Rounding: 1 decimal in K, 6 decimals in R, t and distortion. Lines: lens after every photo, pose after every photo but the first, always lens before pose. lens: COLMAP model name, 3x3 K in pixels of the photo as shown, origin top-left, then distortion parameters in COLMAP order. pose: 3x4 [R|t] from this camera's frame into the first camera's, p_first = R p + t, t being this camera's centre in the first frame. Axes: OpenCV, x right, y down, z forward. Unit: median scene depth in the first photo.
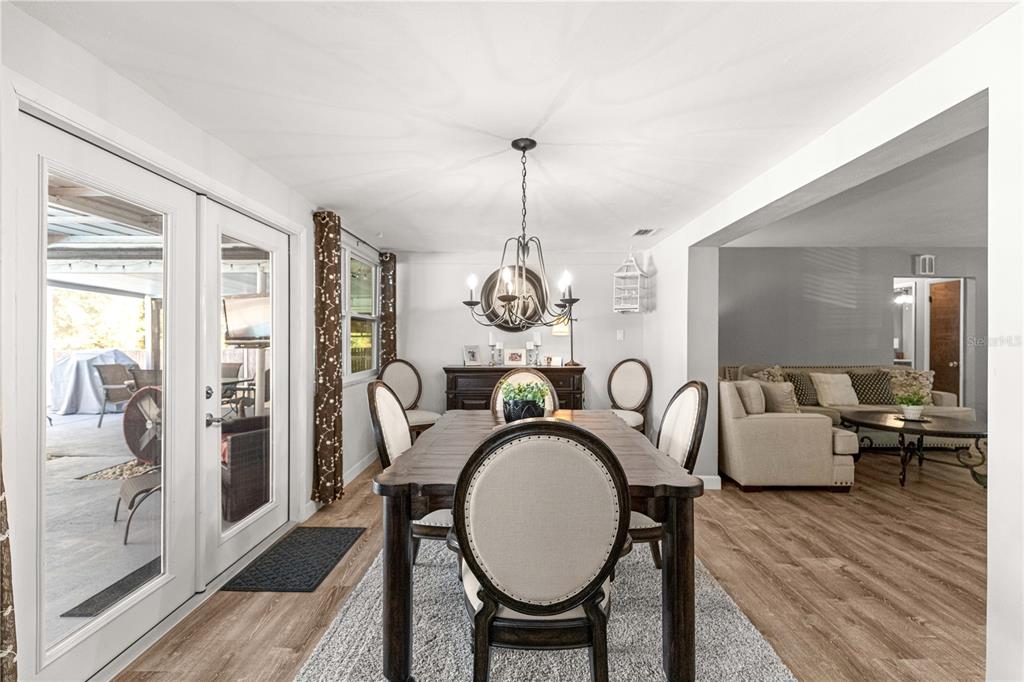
lens RADIAL K [[464.7, 0, 511.2], [0, 464.7, 339.5], [0, 0, 1]] dist [0.003237, -0.001512]
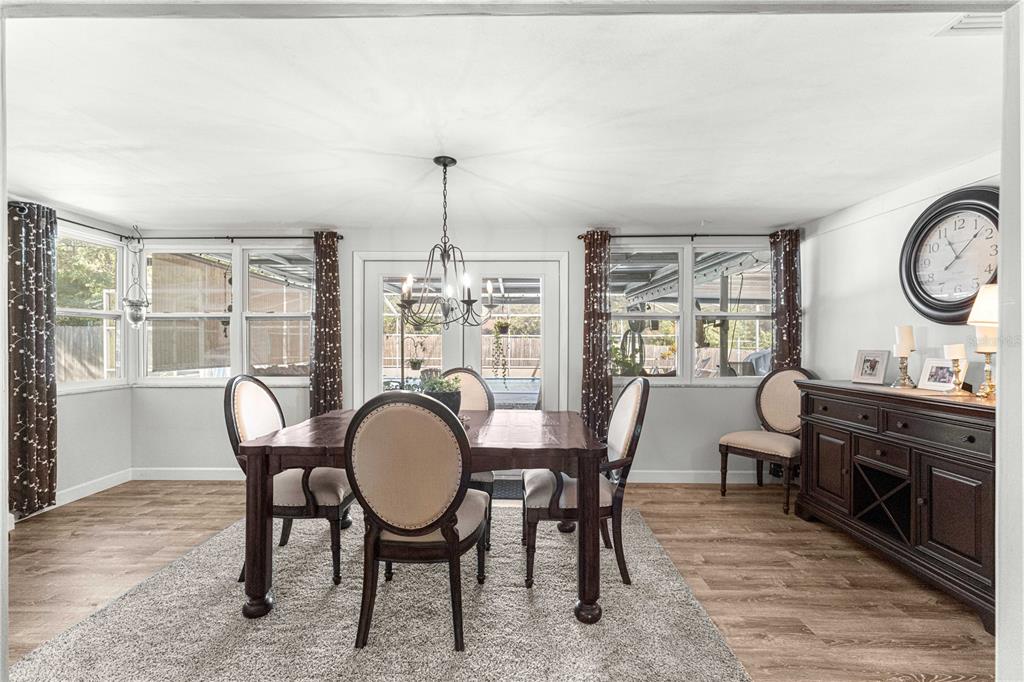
lens RADIAL K [[464.7, 0, 503.7], [0, 464.7, 343.5], [0, 0, 1]] dist [0.003237, -0.001512]
pose [[0.002303, 0.003559, -0.999991, 0.771711], [-0.001916, 0.999992, 0.003554, 0.005798], [0.999996, 0.001908, 0.002310, 0.780717]]
